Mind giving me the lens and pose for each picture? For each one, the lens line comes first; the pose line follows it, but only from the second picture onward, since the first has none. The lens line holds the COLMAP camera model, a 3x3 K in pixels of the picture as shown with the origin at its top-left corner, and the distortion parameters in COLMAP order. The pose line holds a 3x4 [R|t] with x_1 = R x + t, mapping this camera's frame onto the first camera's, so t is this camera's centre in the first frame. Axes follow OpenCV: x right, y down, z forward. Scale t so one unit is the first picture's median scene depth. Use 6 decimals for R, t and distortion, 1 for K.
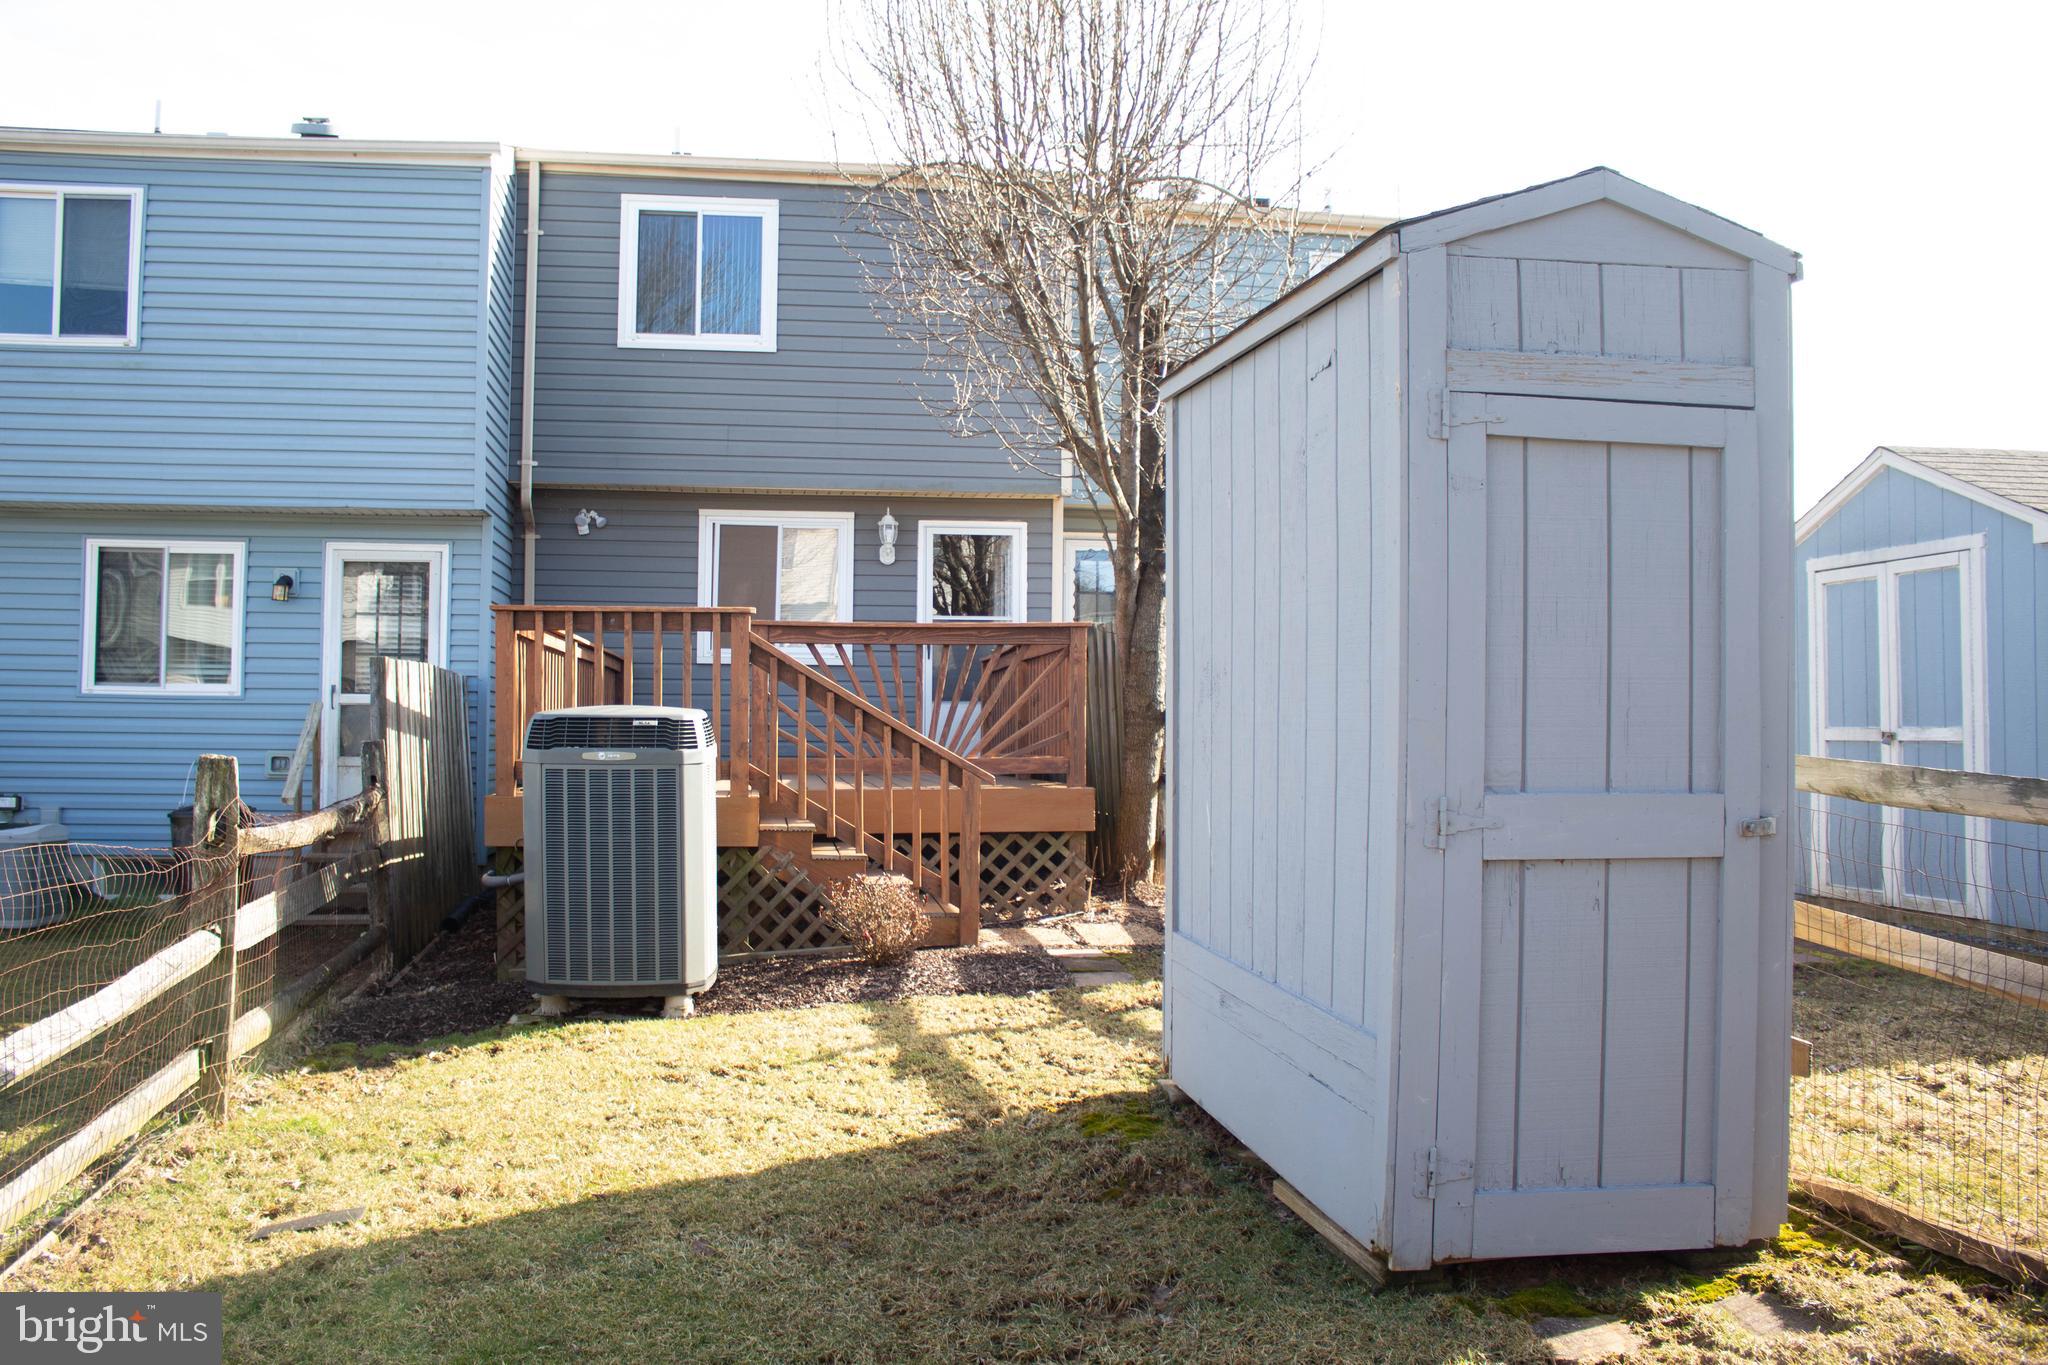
lens RADIAL K [[1716.9, 0, 1029.1], [0, 1716.9, 687.9], [0, 0, 1]] dist [-0.143275, 0.117655]
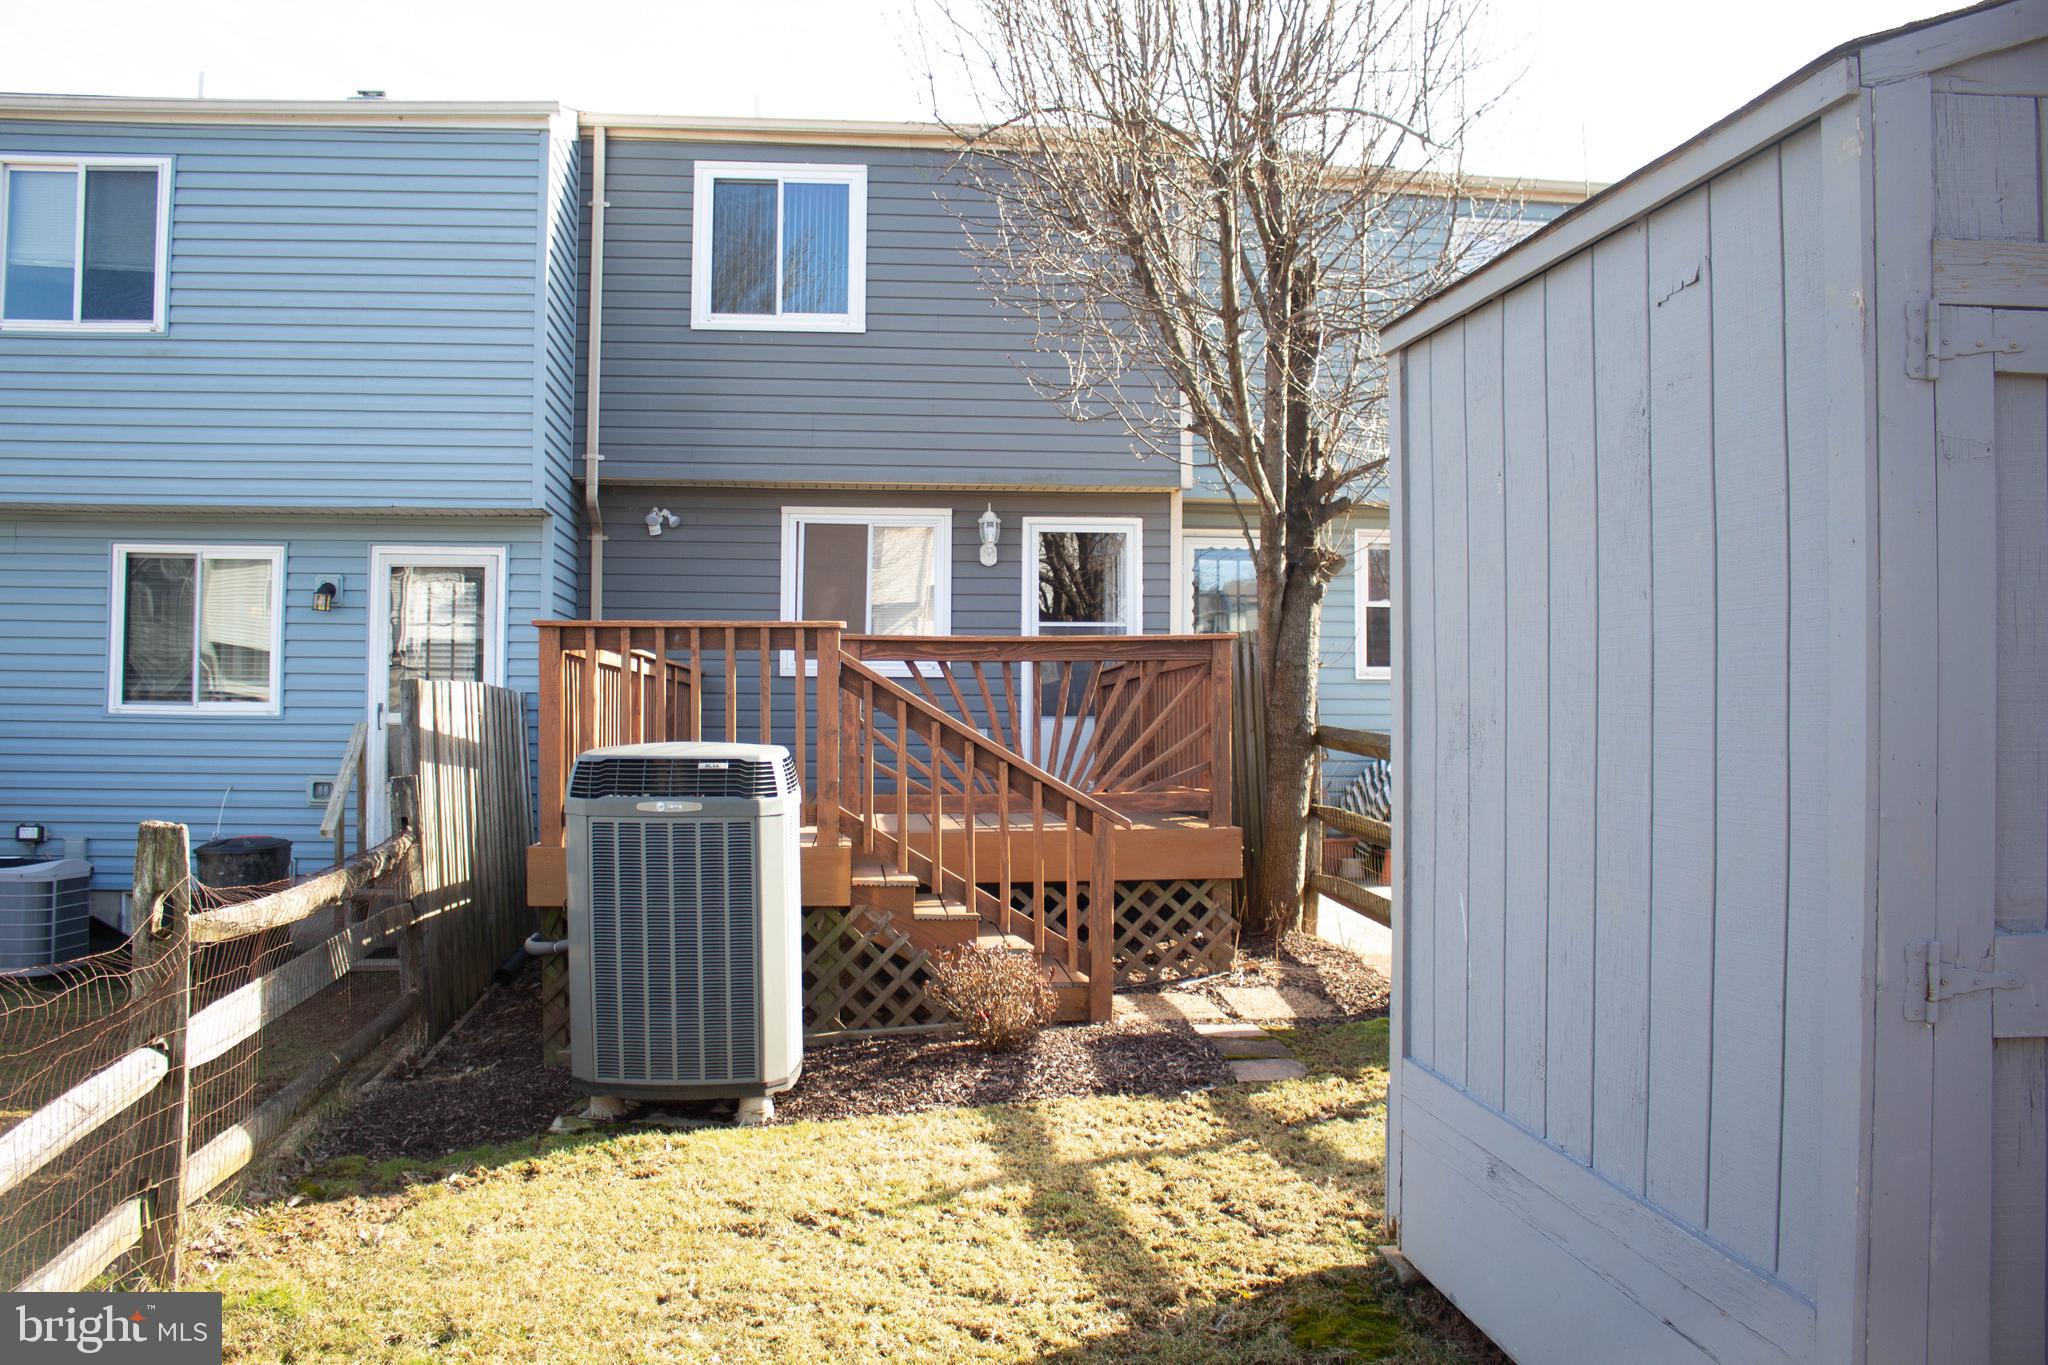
lens RADIAL K [[1716.9, 0, 1035.0], [0, 1716.9, 682.0], [0, 0, 1]] dist [-0.143275, 0.117655]
pose [[0.998928, -0.004196, -0.046111, -0.025169], [0.004107, 0.999990, -0.002031, -0.013045], [0.046119, 0.001839, 0.998934, 0.143160]]
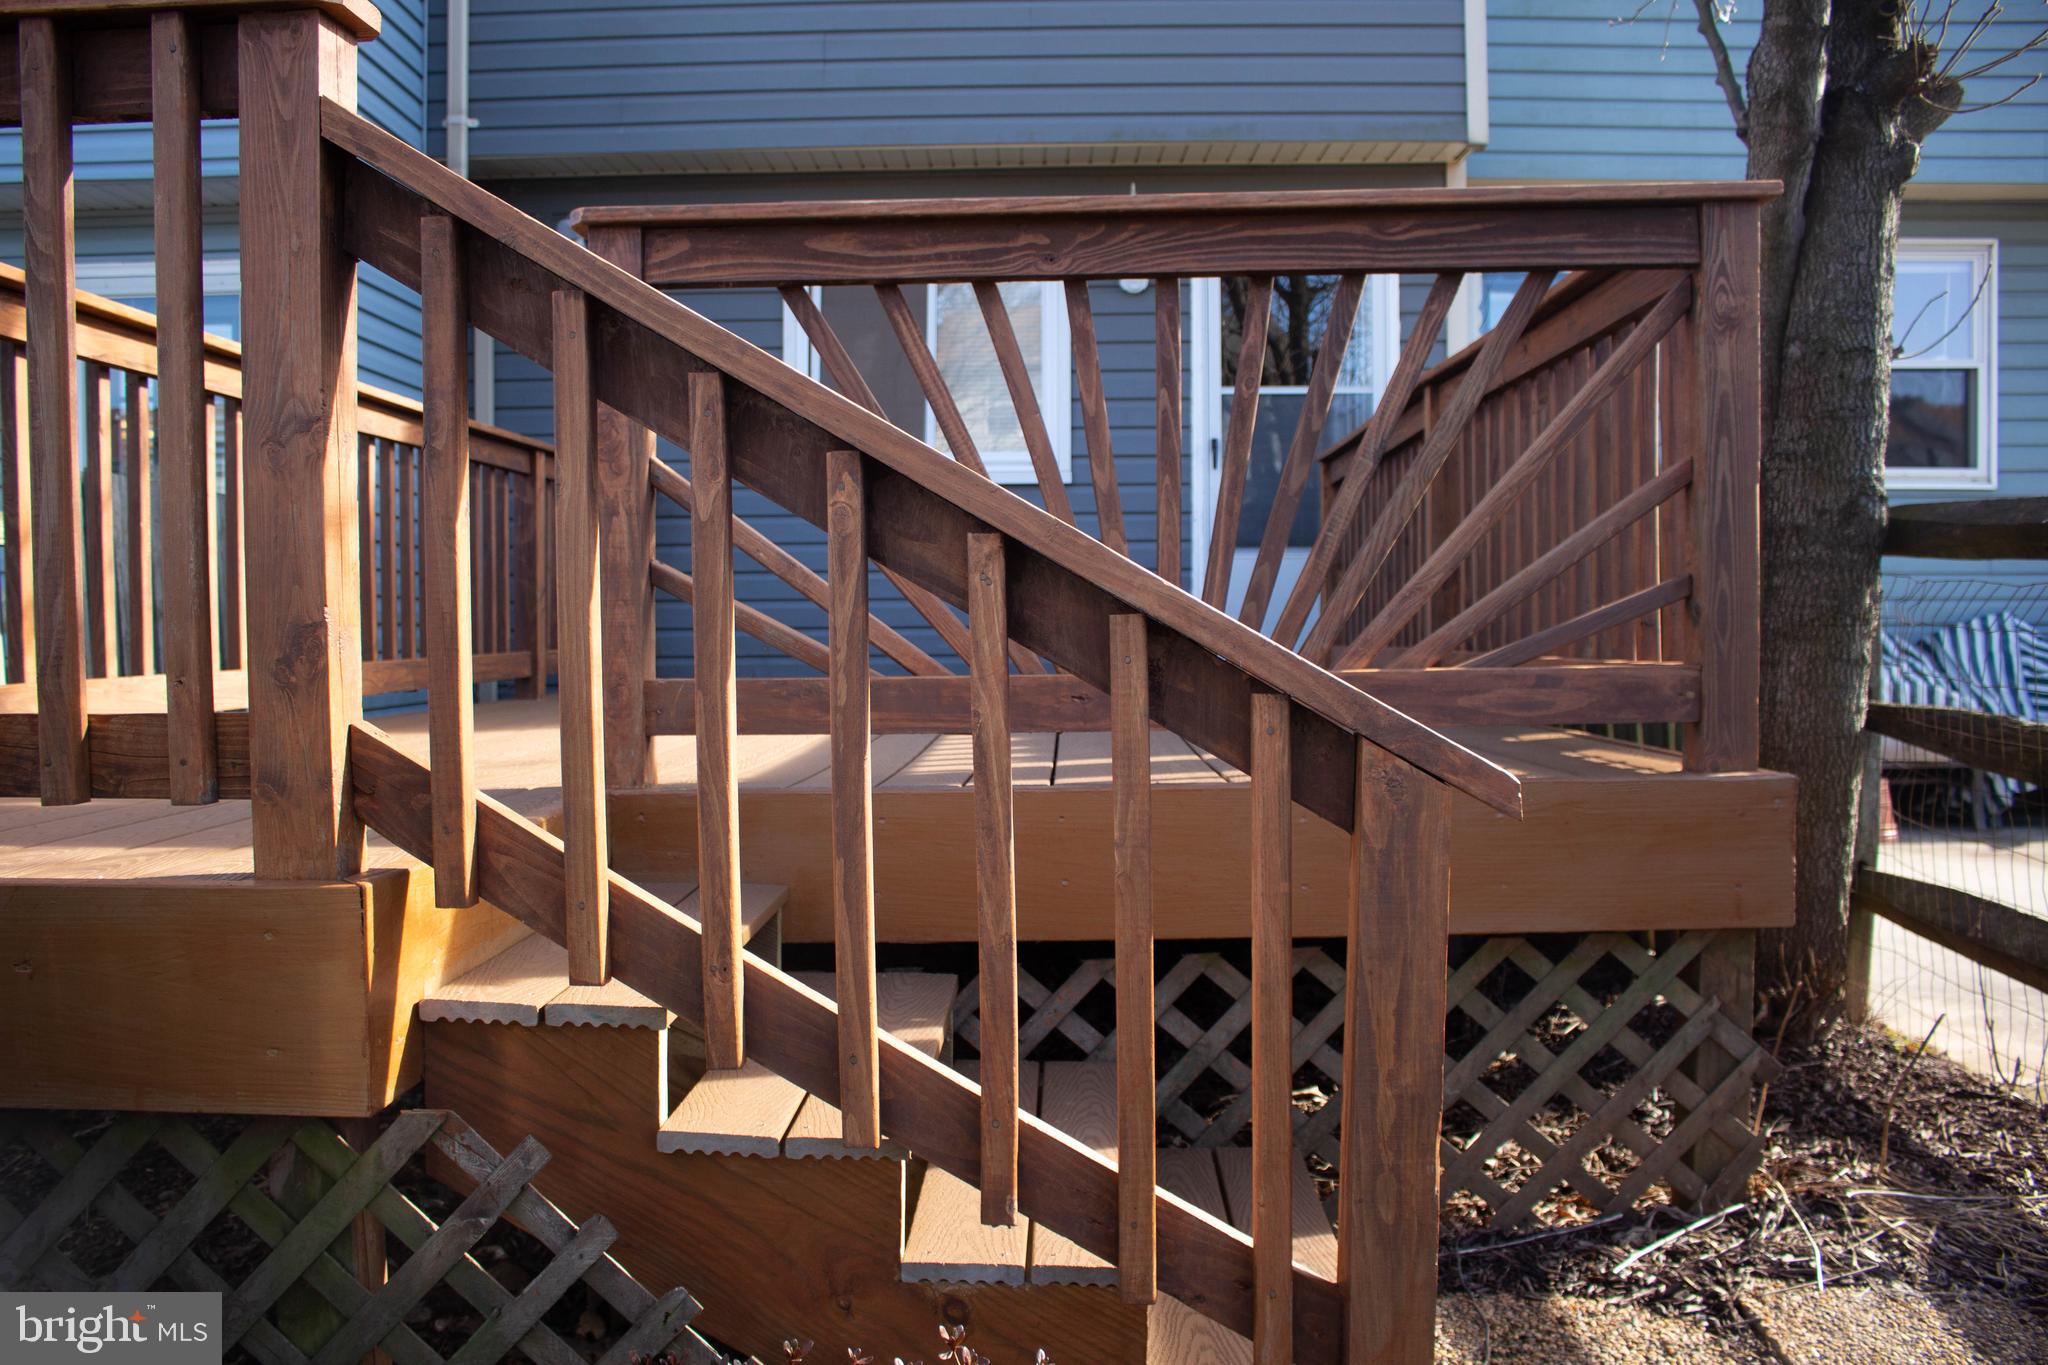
lens RADIAL K [[1716.9, 0, 1019.7], [0, 1716.9, 690.5], [0, 0, 1]] dist [-0.143275, 0.117655]
pose [[0.984223, -0.005211, -0.176853, -0.038010], [0.016759, 0.997818, 0.063865, 0.024926], [0.176135, -0.065821, 0.982163, 0.709627]]
